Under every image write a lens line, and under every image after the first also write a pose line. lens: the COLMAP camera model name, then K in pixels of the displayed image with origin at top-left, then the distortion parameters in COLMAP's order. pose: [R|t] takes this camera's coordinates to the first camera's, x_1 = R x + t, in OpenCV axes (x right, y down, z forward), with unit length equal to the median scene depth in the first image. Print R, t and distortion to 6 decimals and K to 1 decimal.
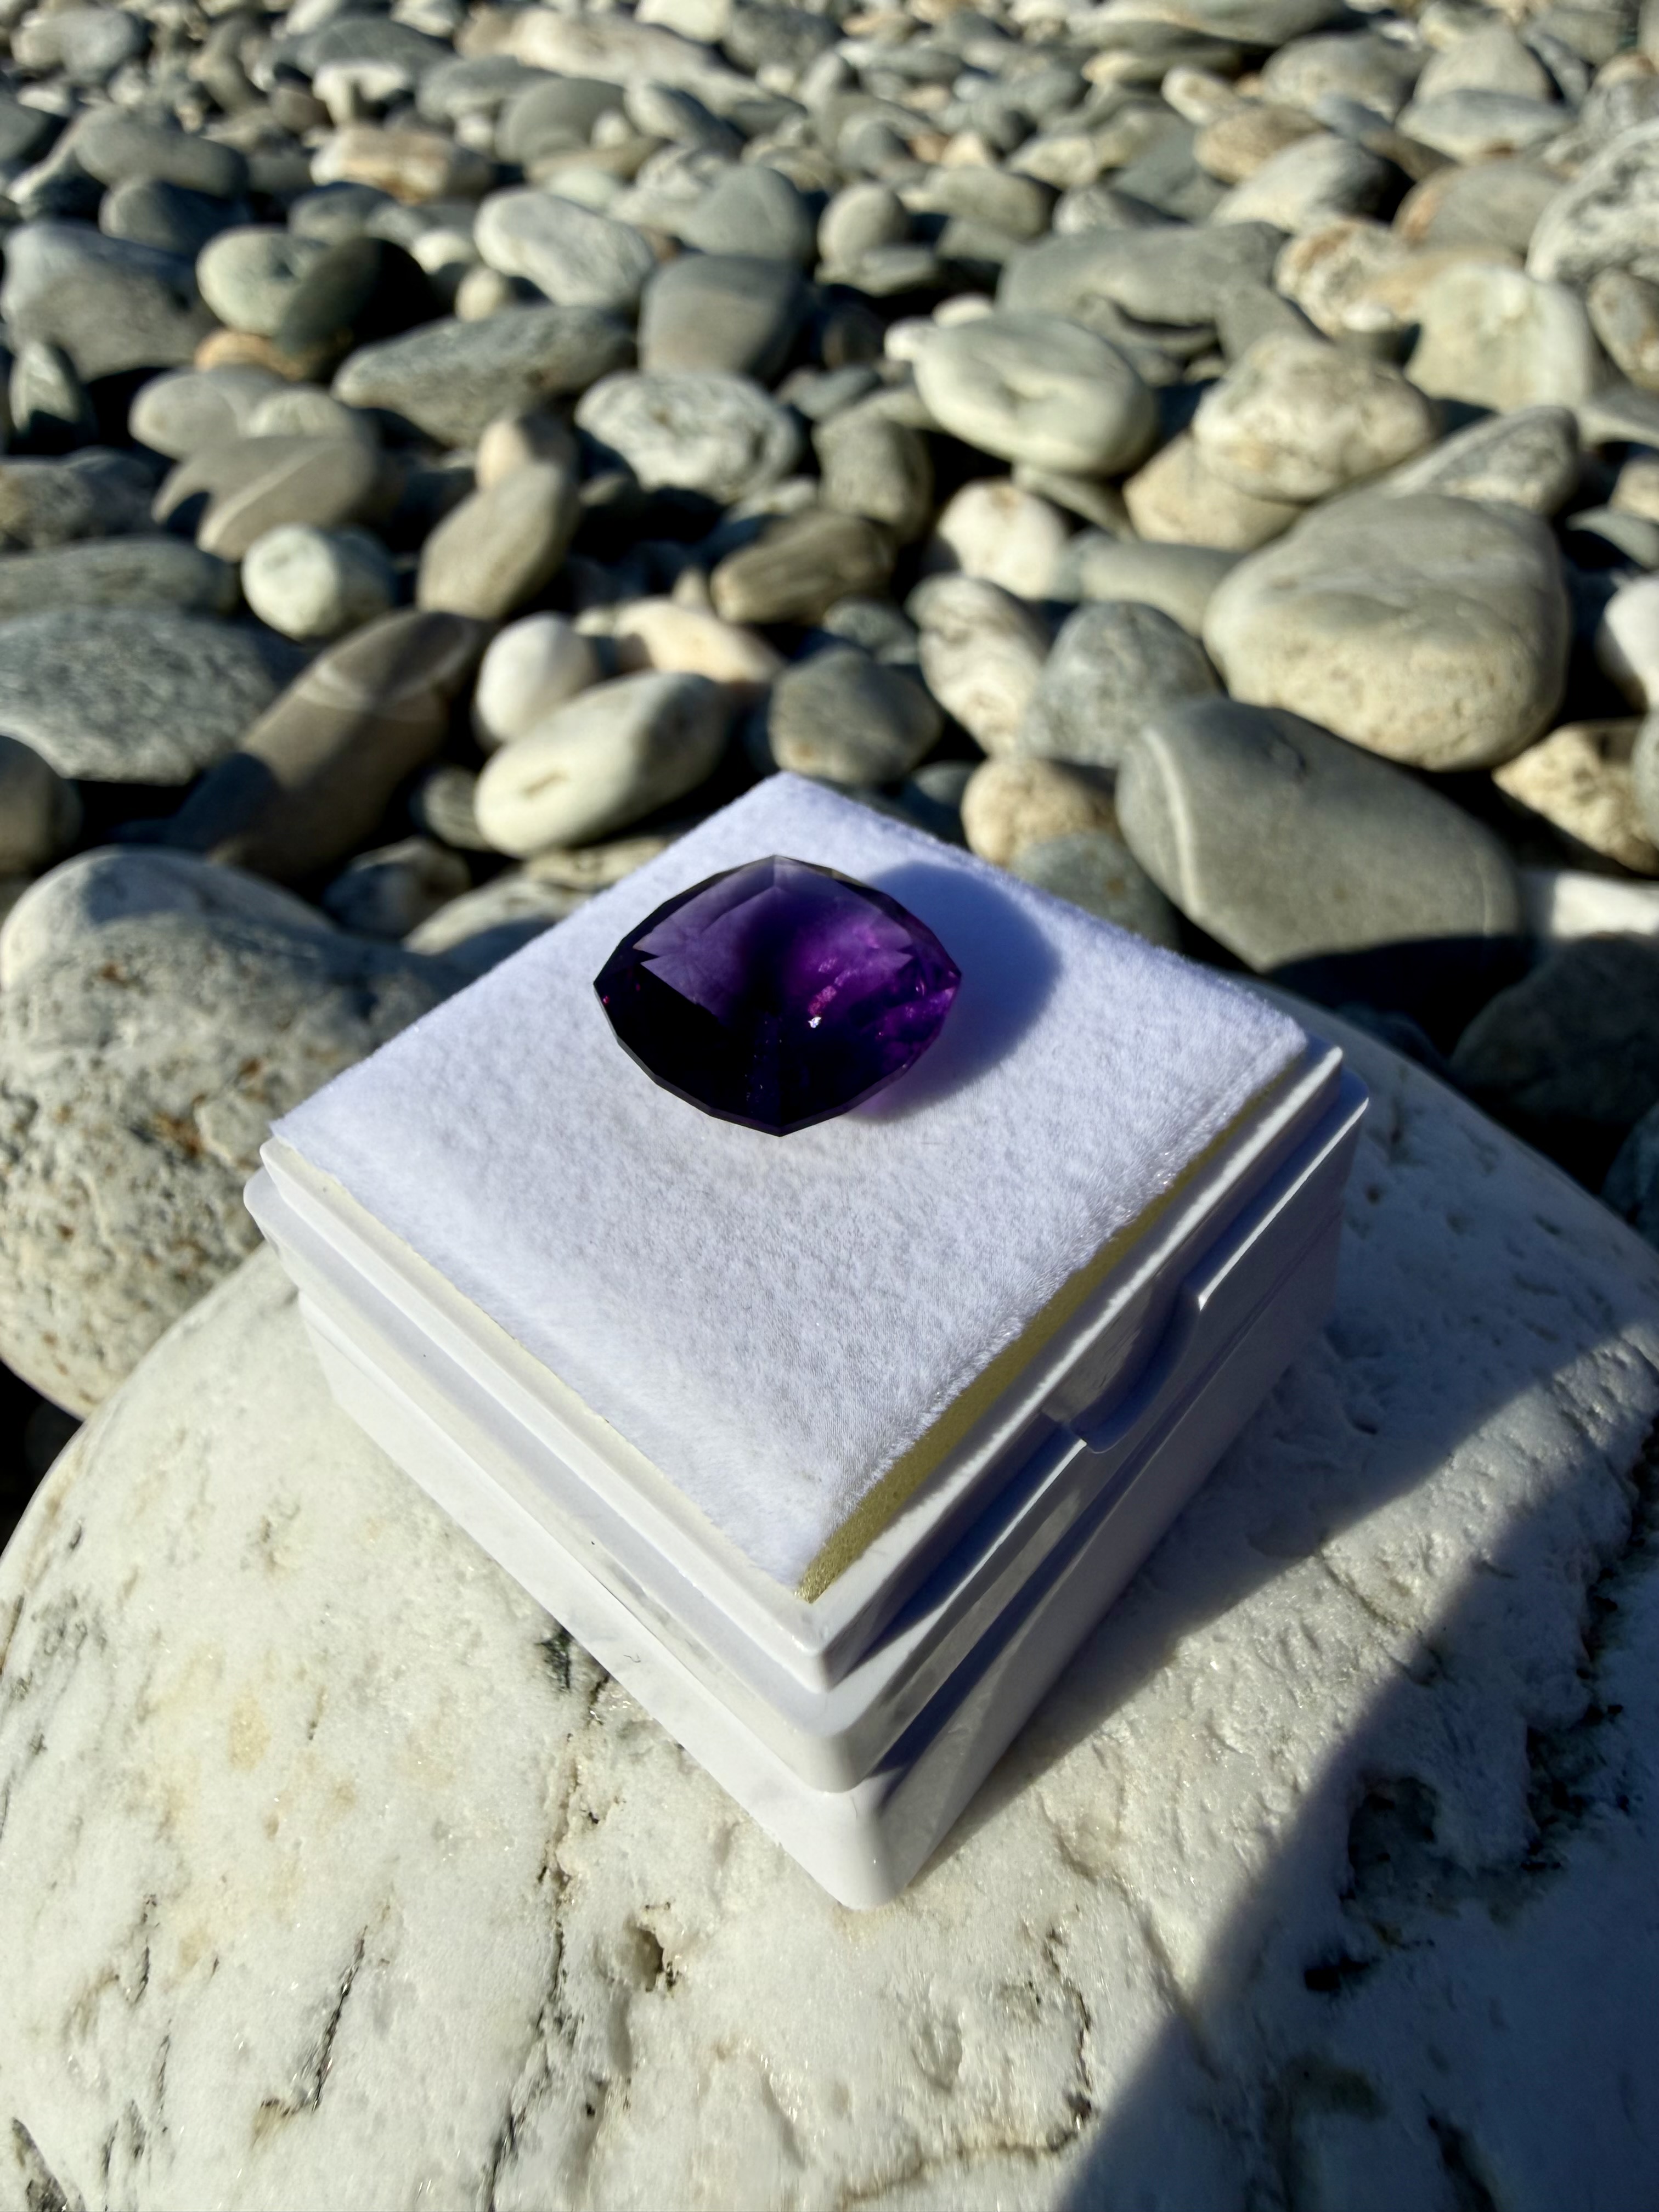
lens RADIAL K [[1663.7, 0, 846.5], [0, 1663.7, 786.8], [0, 0, 1]] dist [-0.011316, 0.018599]
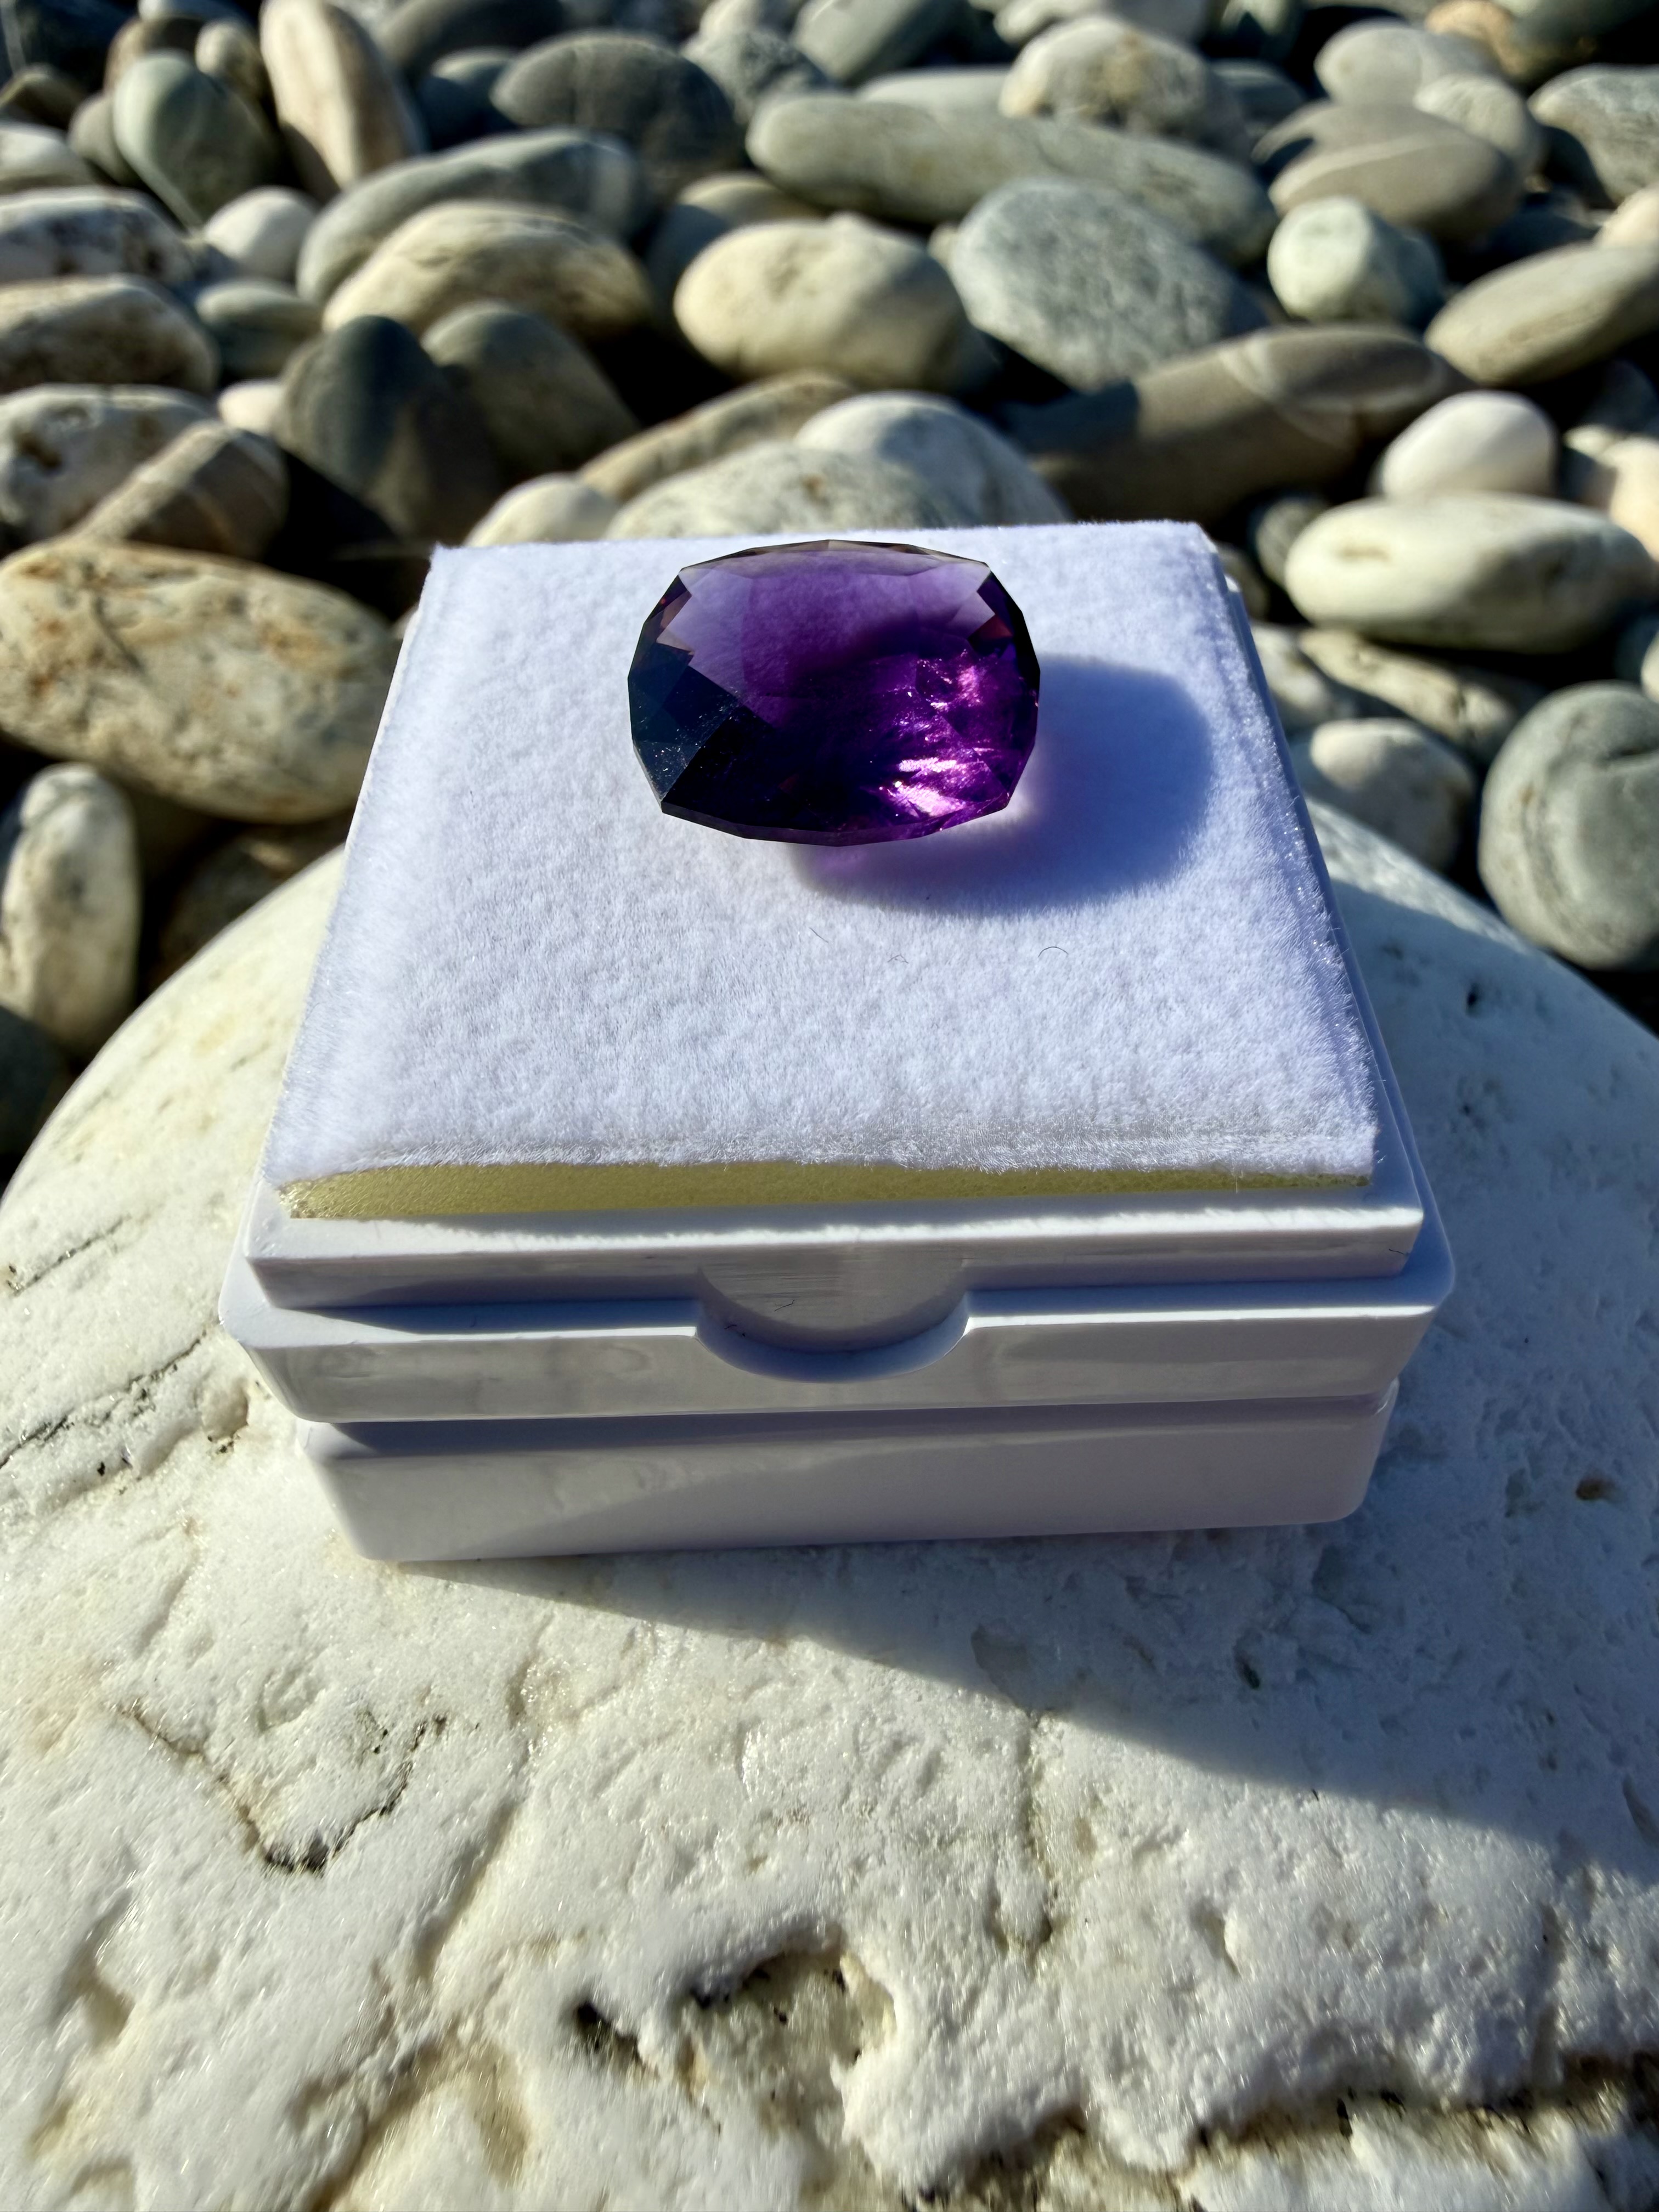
lens RADIAL K [[1663.7, 0, 821.4], [0, 1663.7, 818.1], [0, 0, 1]] dist [-0.011316, 0.018599]
pose [[0.679488, 0.546498, -0.489526, 0.391250], [-0.453826, 0.837326, 0.304841, -0.069084], [0.576488, 0.015024, 0.816968, 0.348043]]
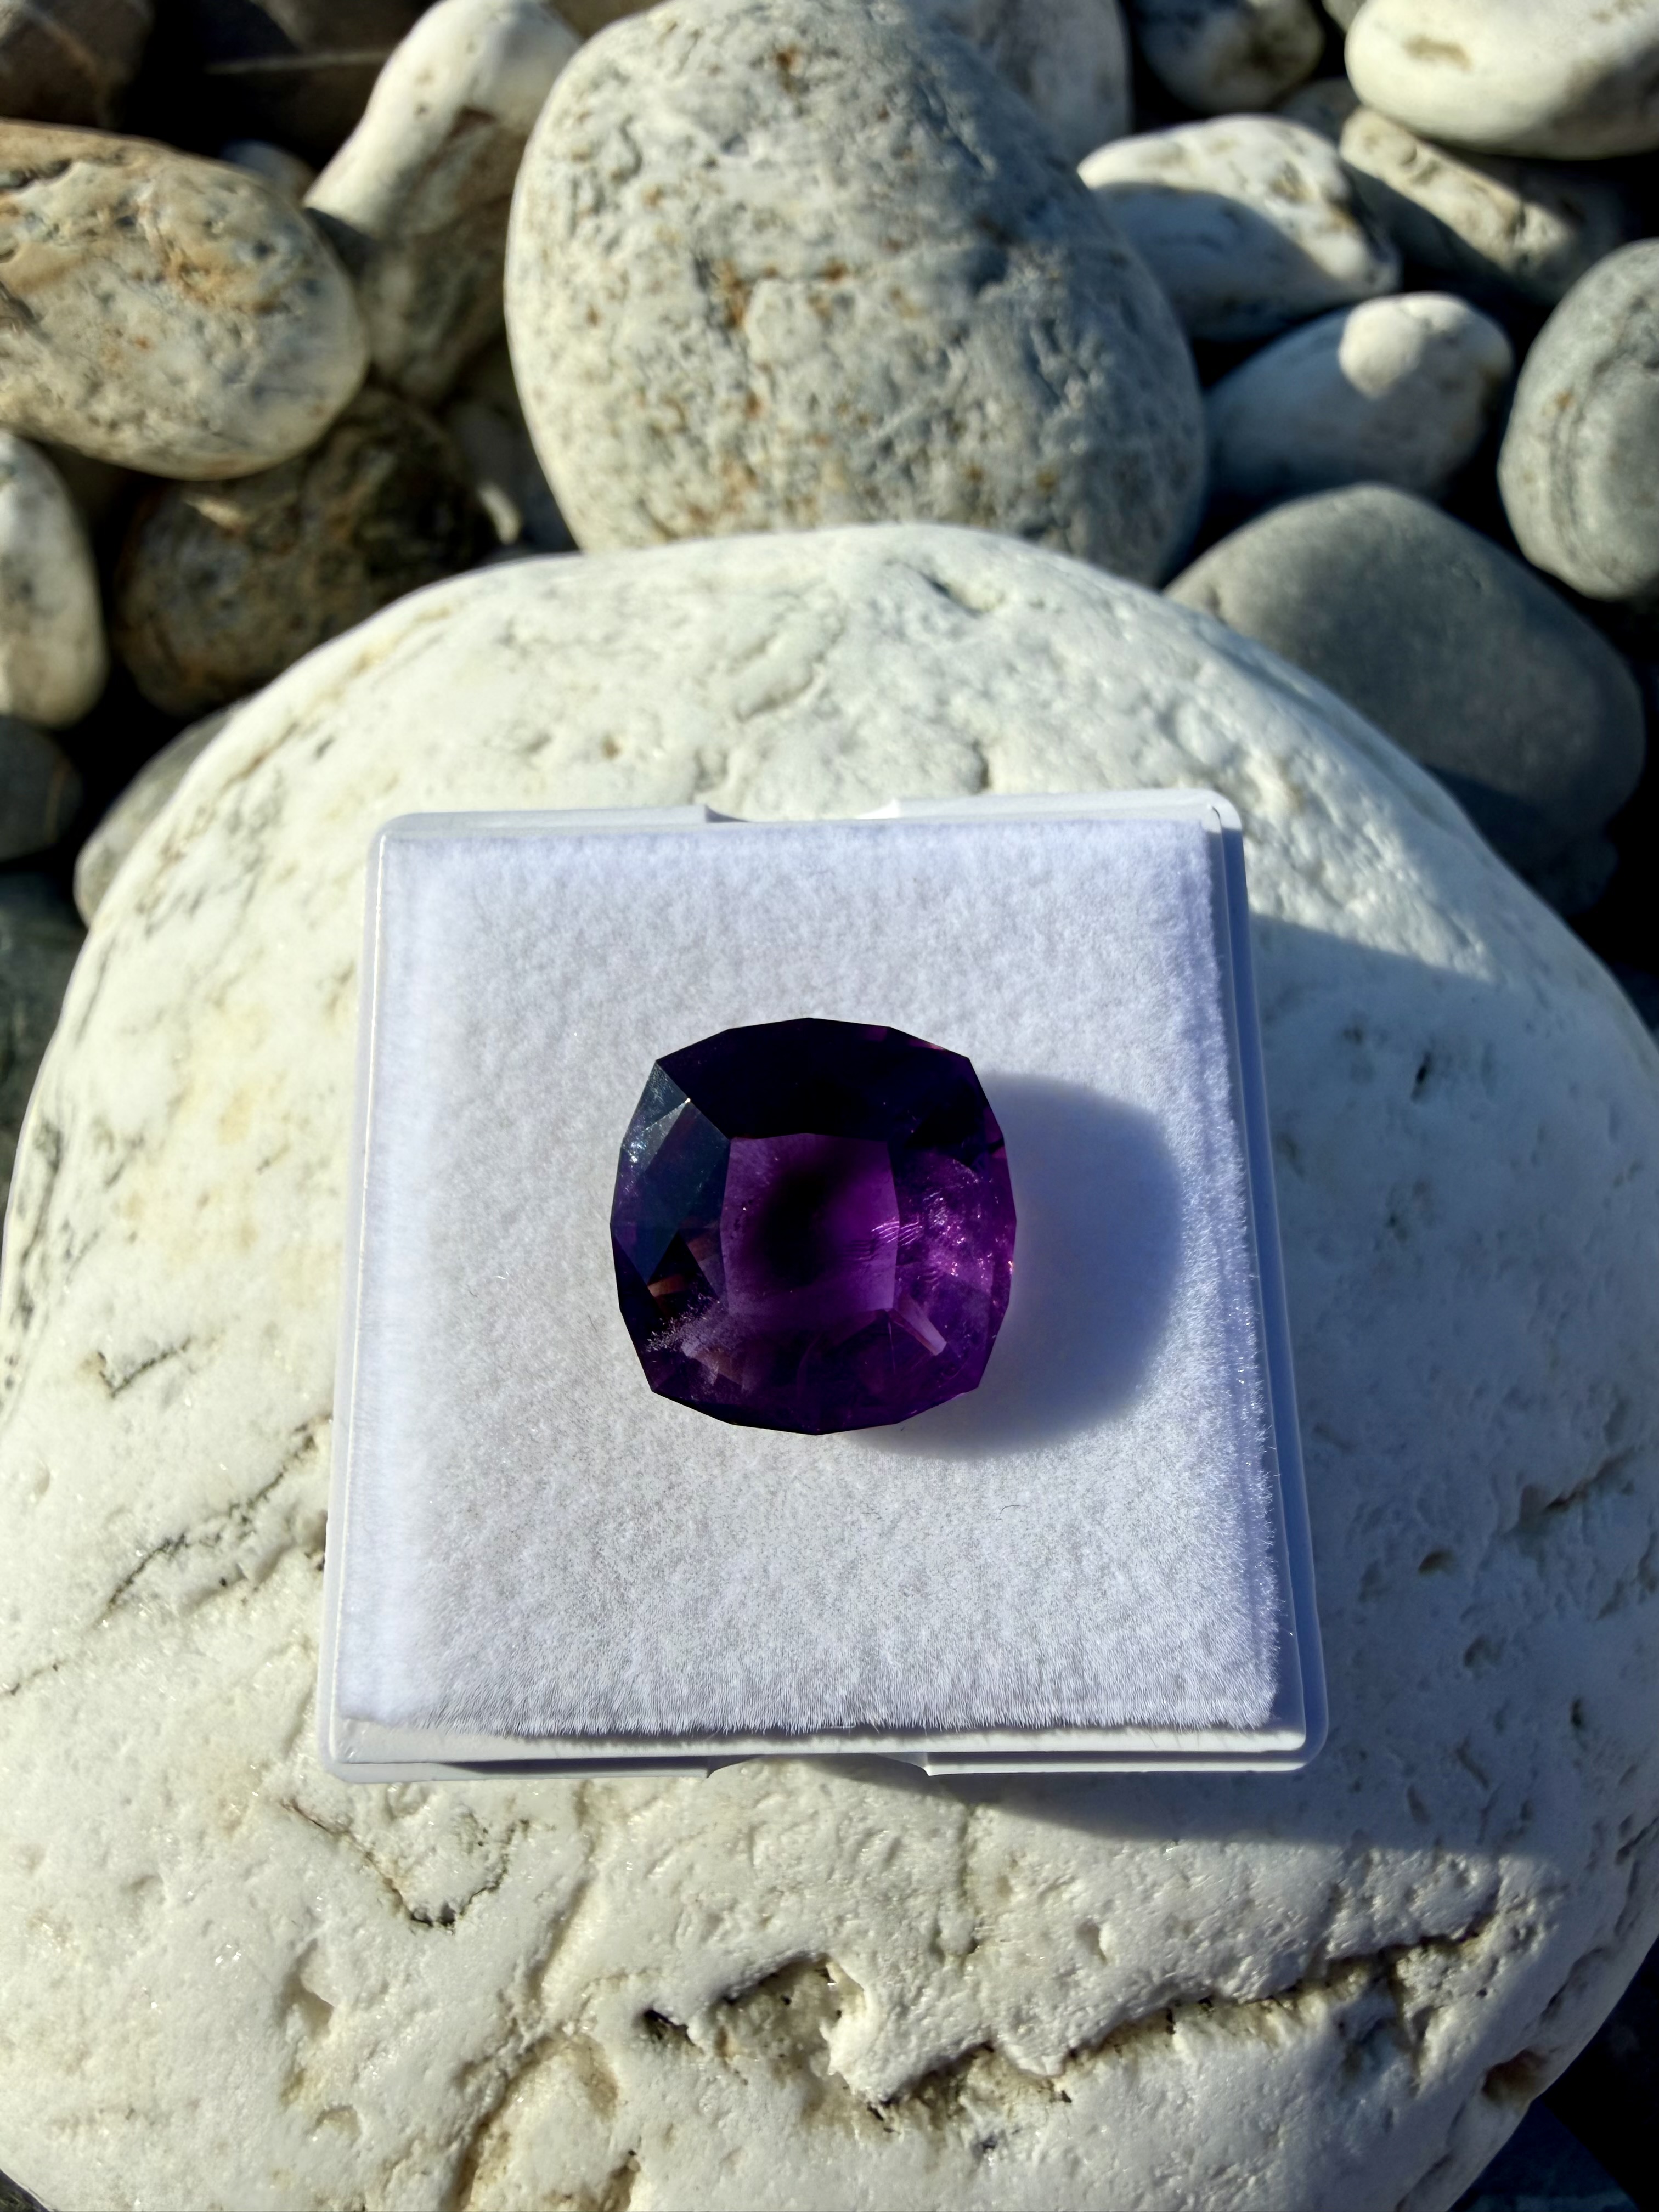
lens RADIAL K [[1672.4, 0, 821.5], [0, 1672.4, 807.1], [0, 0, 1]] dist [-0.009880, 0.017279]
pose [[0.688626, 0.710462, -0.145045, -0.064885], [-0.451067, 0.576327, 0.681458, -0.569140], [0.567743, -0.403845, 0.717340, 0.505049]]
